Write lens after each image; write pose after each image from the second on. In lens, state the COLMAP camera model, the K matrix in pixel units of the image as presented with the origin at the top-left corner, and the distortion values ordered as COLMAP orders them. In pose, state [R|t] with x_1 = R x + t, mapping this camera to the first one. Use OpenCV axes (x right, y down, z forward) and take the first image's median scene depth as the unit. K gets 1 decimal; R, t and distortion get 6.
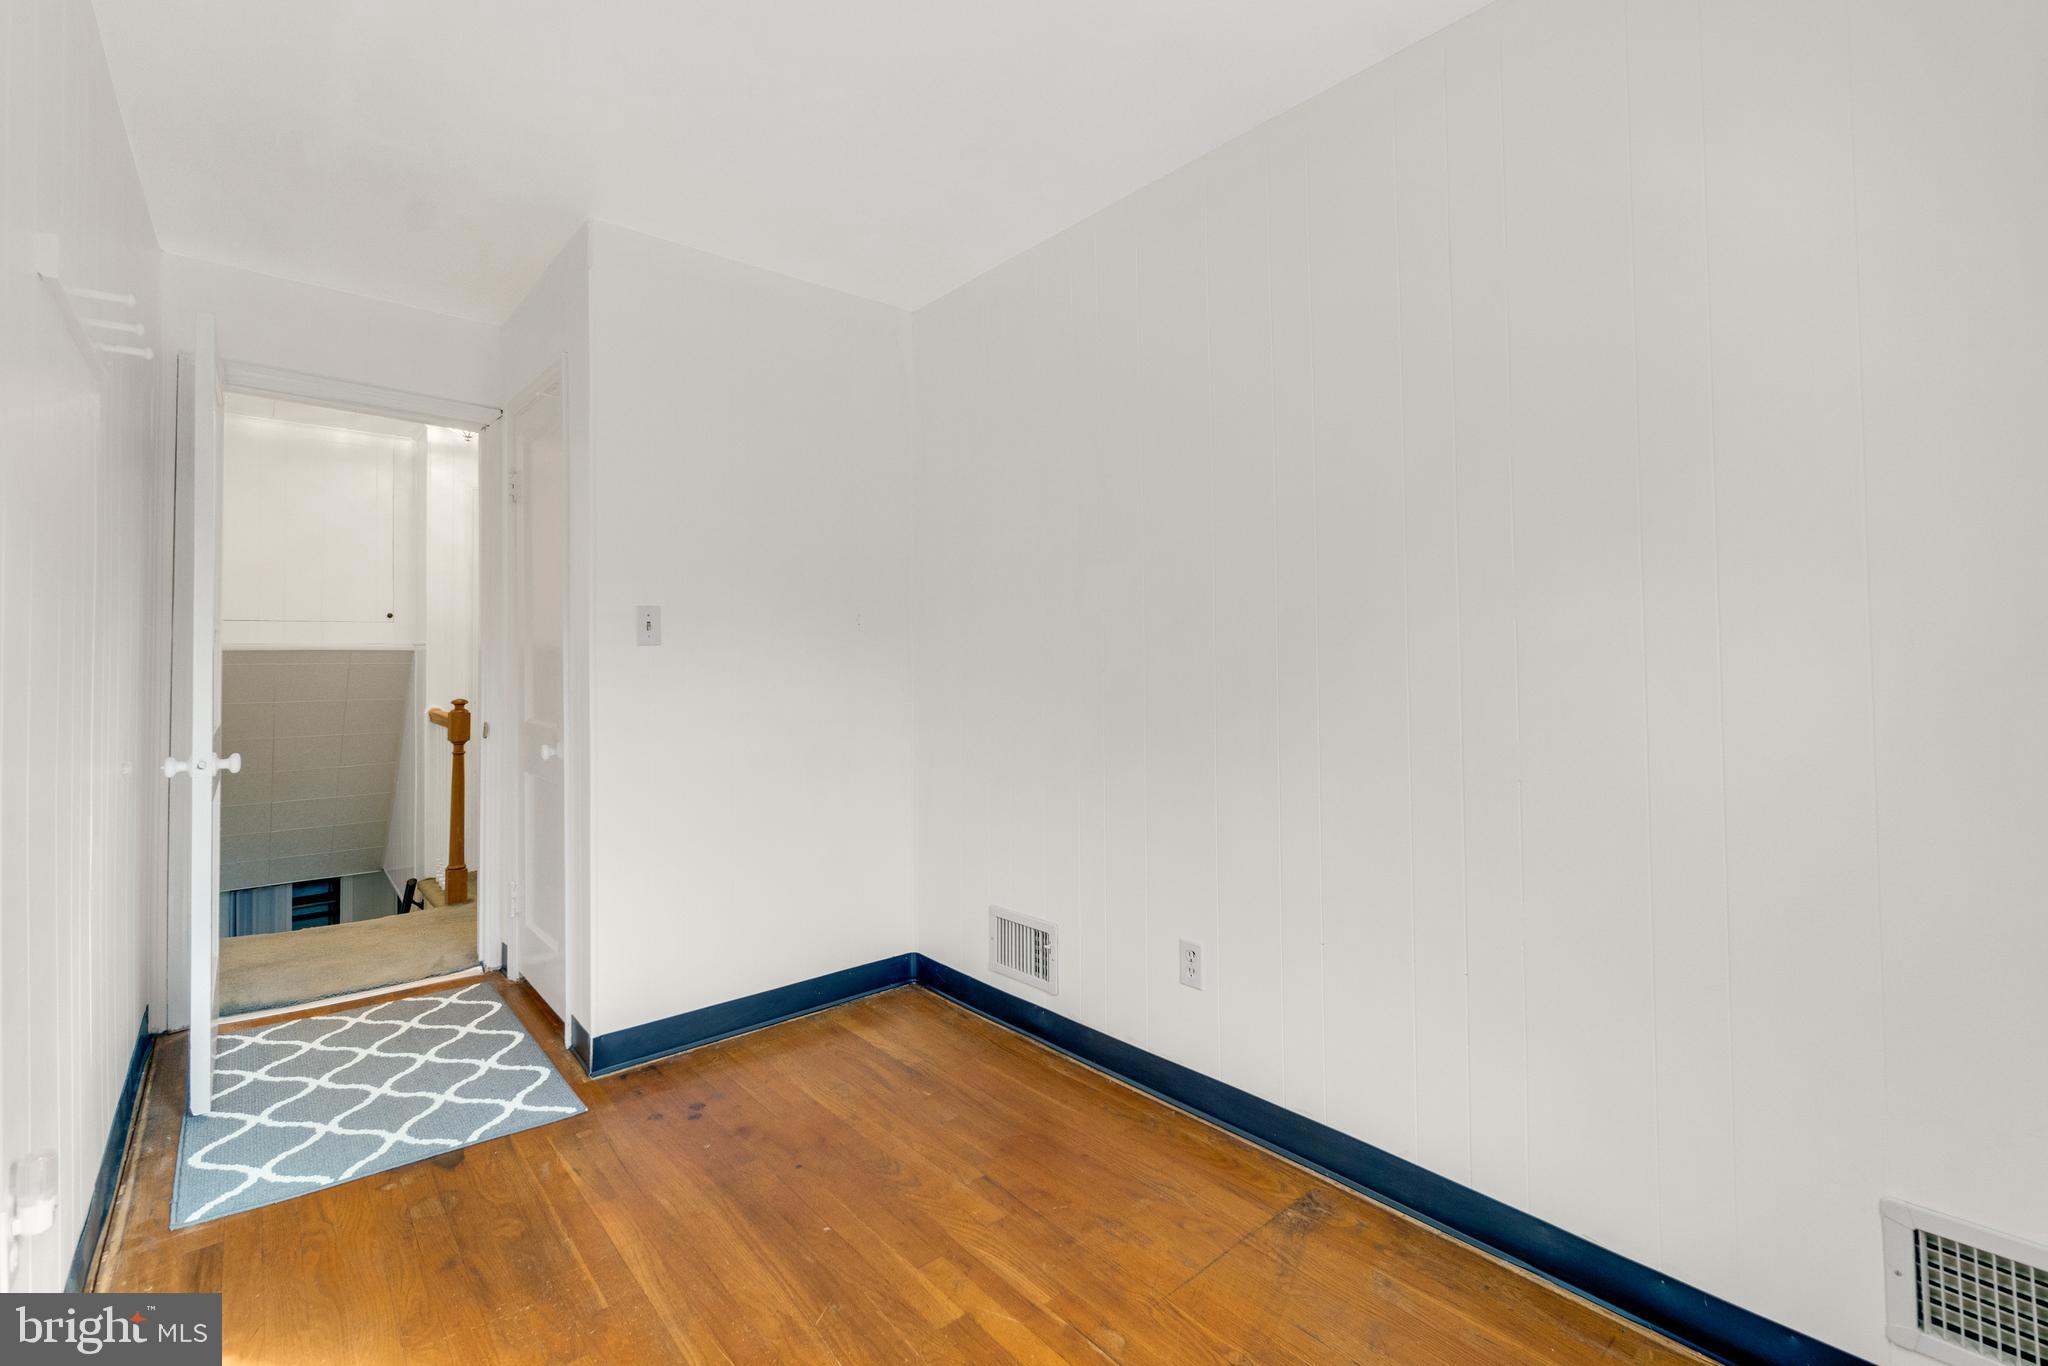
lens RADIAL K [[883.6, 0, 1014.1], [0, 883.6, 673.0], [0, 0, 1]] dist [-0.005980, 0.000656]
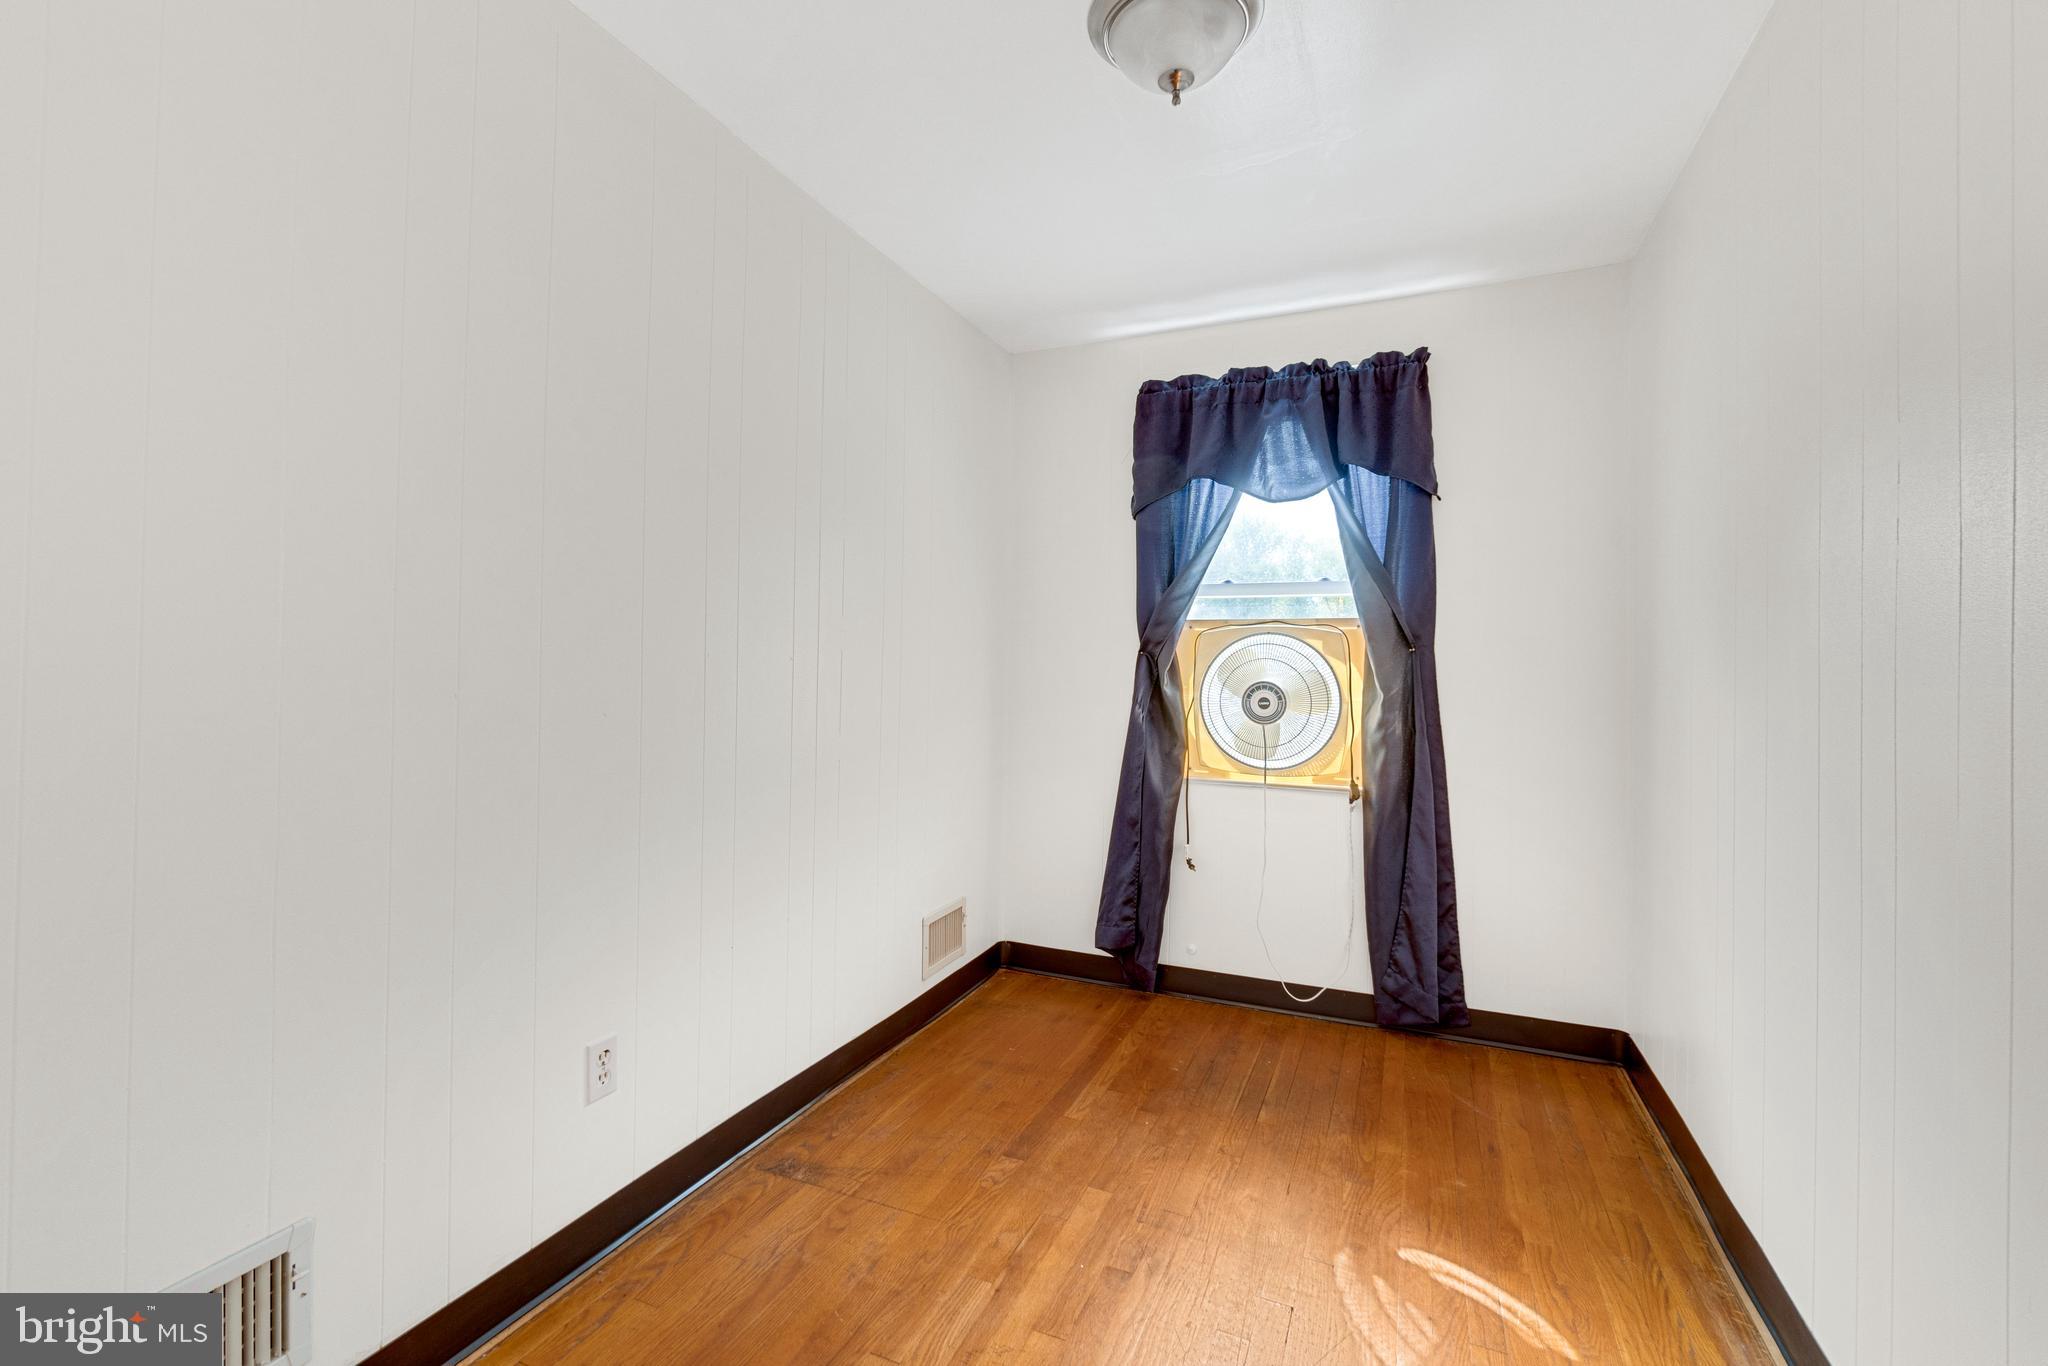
lens RADIAL K [[883.6, 0, 1014.1], [0, 883.6, 678.5], [0, 0, 1]] dist [-0.005980, 0.000656]
pose [[-0.429890, -0.006613, 0.902857, -0.782899], [-0.003405, 0.999978, 0.005703, -0.026986], [-0.902875, -0.000623, -0.429903, 1.189315]]
